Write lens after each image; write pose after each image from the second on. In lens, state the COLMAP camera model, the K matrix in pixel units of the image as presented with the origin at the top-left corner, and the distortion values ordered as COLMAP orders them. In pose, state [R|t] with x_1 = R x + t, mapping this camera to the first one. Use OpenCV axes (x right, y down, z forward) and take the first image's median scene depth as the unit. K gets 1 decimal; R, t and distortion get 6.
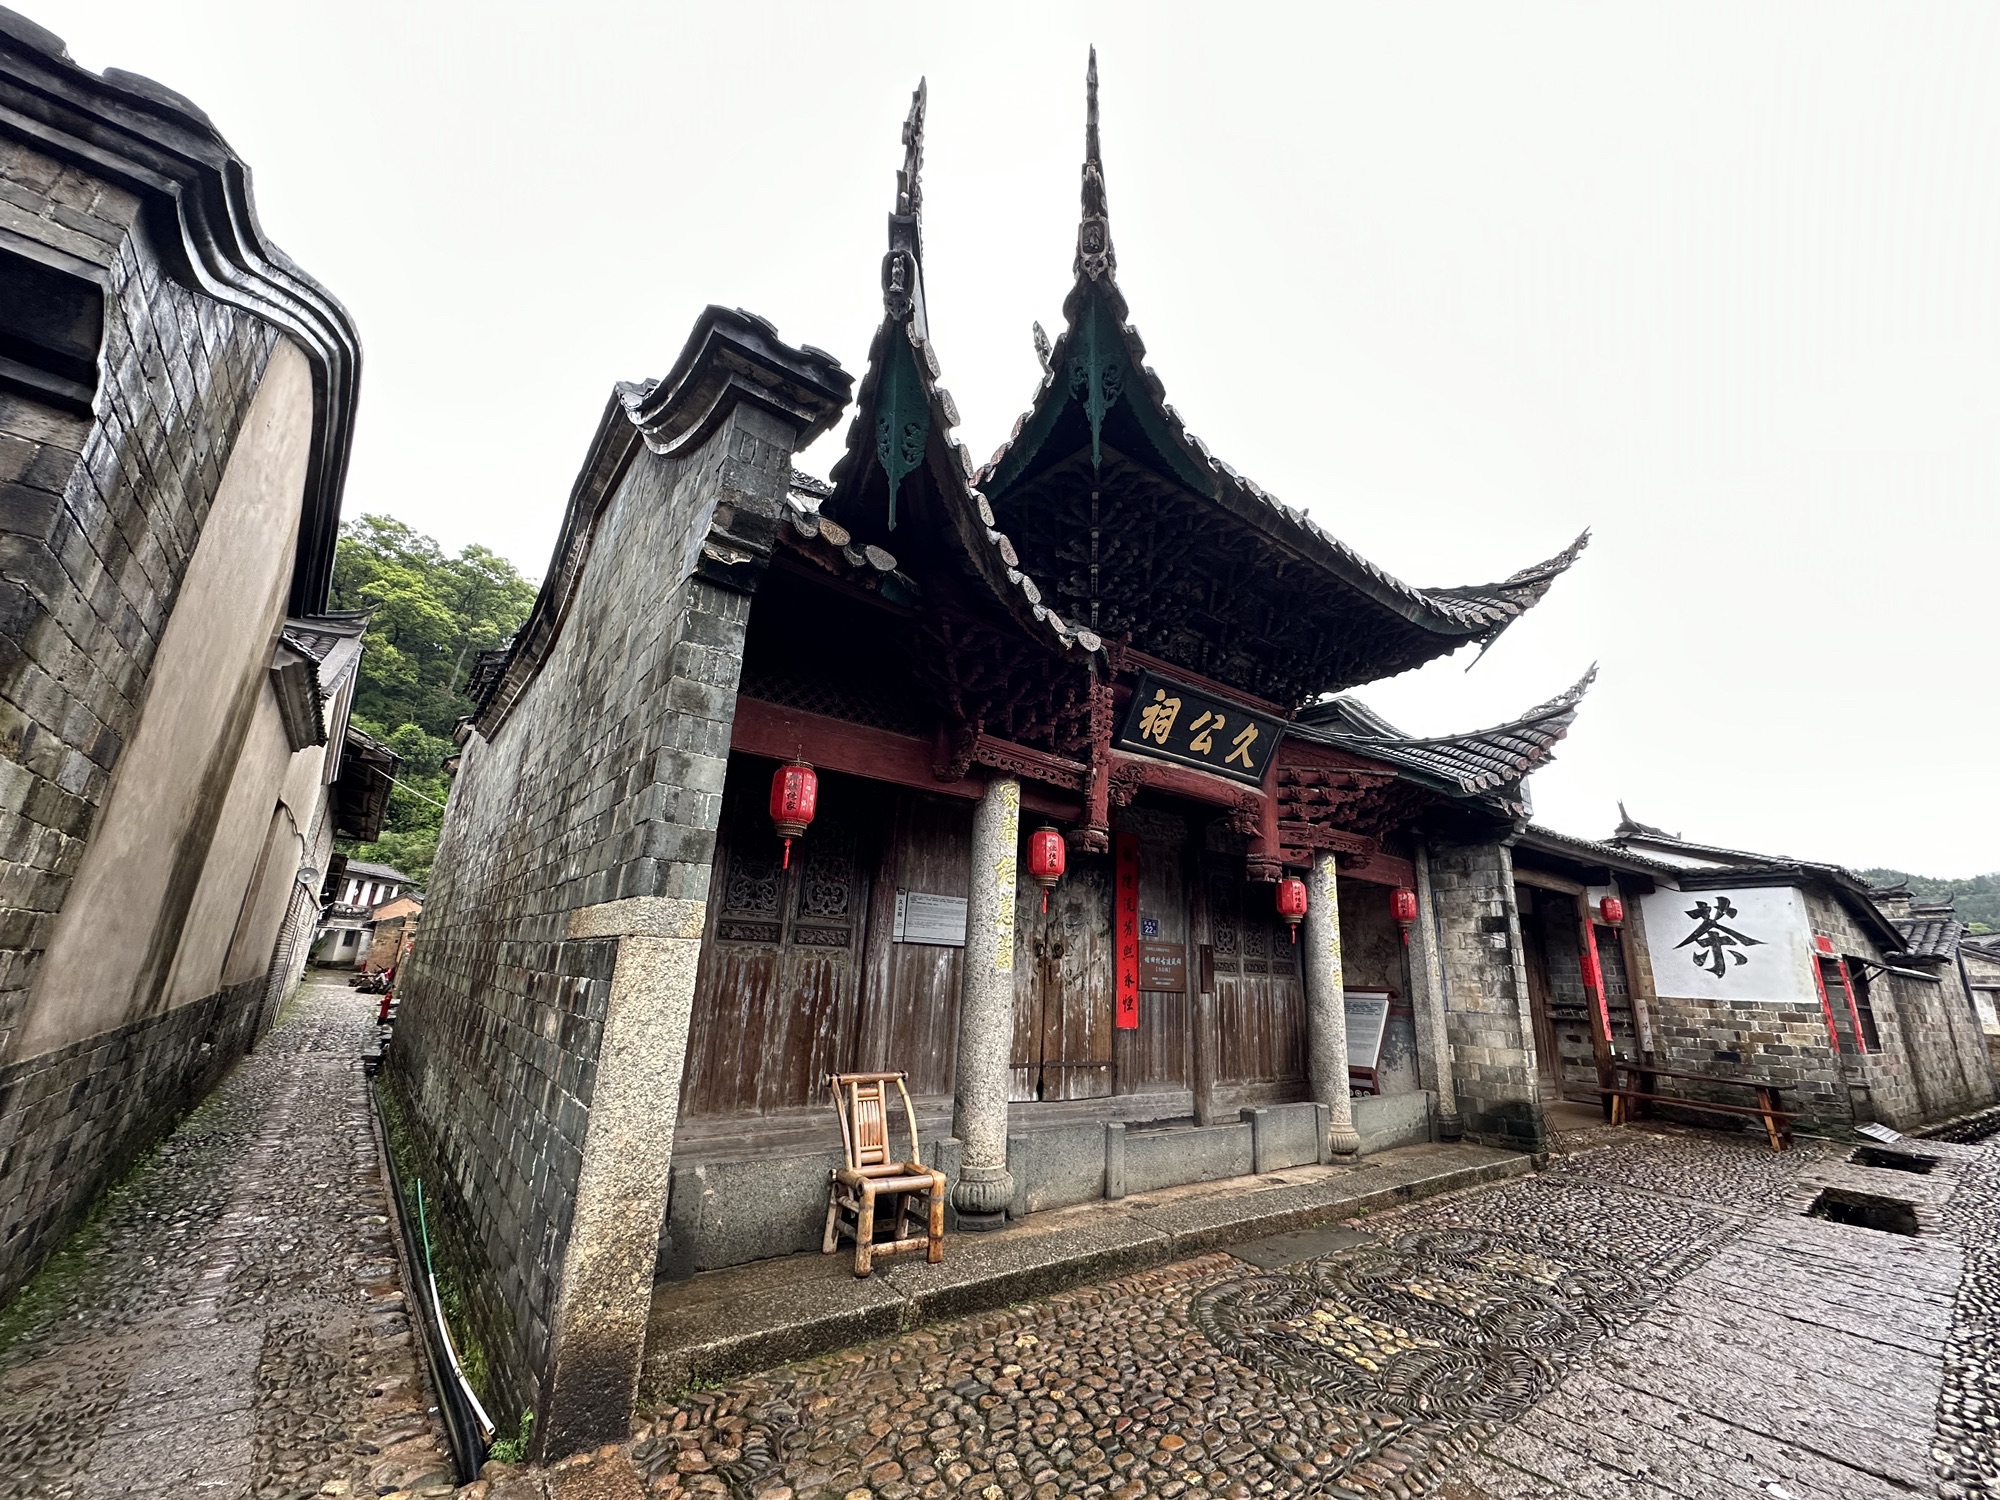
lens RADIAL K [[809.4, 0, 1001.0], [0, 809.4, 745.1], [0, 0, 1]] dist [0.000305, 0.000067]
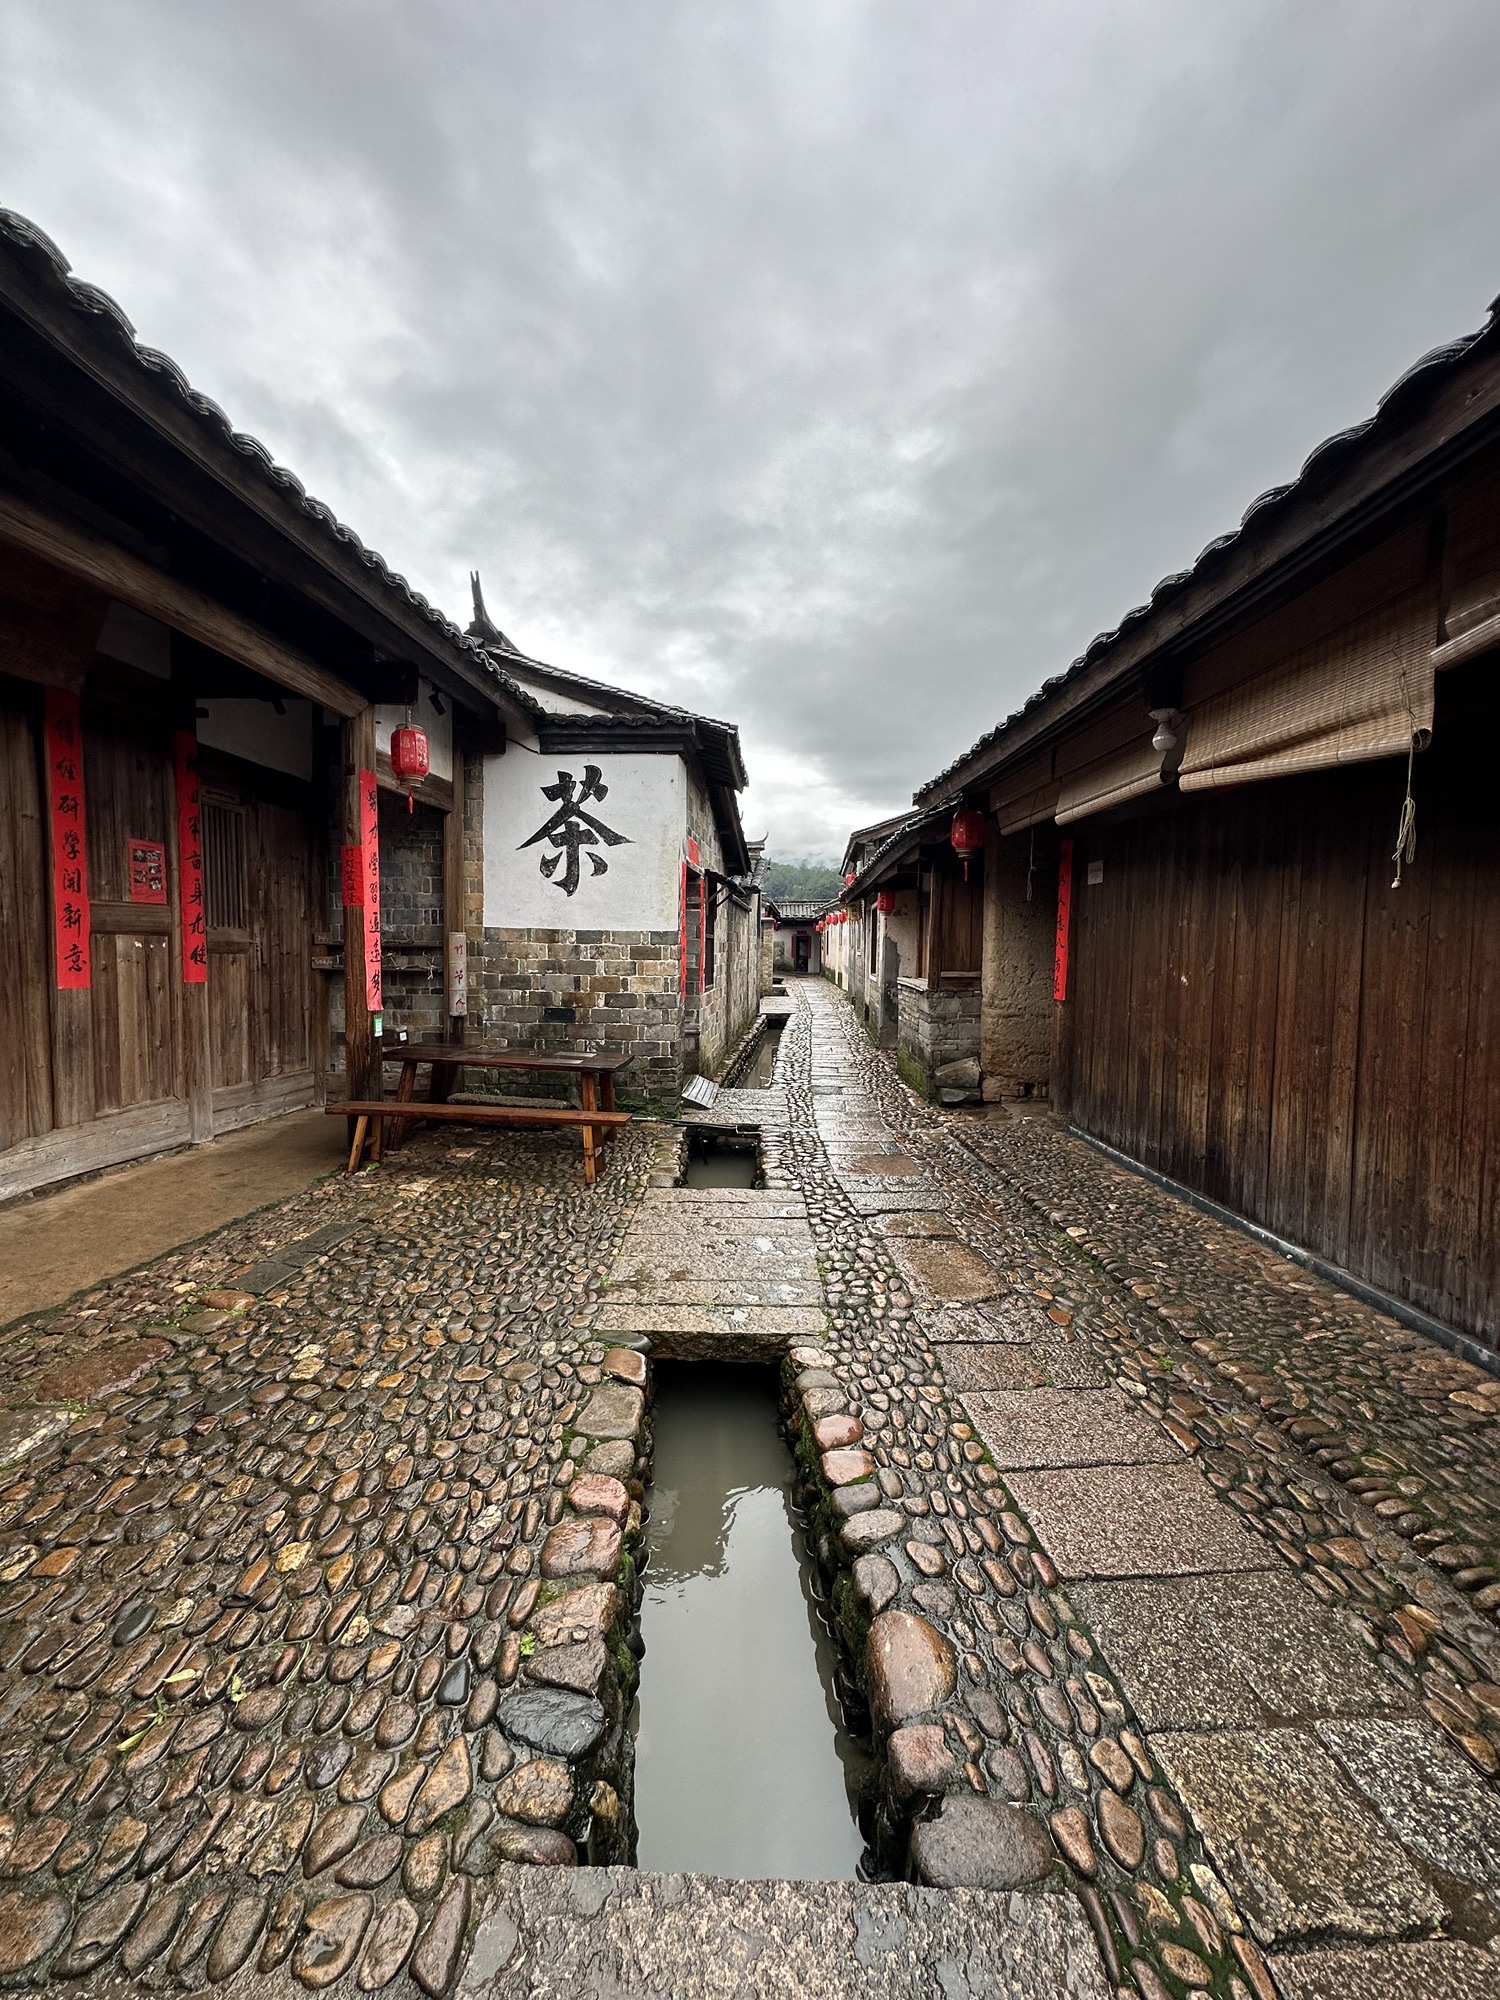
lens RADIAL K [[809.4, 0, 747.1], [0, 809.4, 995.1], [0, 0, 1]] dist [0.000305, 0.000067]
pose [[0.631813, -0.079807, 0.771001, 0.485349], [-0.202042, 0.943343, 0.263215, 0.167058], [-0.748325, -0.322077, 0.579893, 0.509288]]
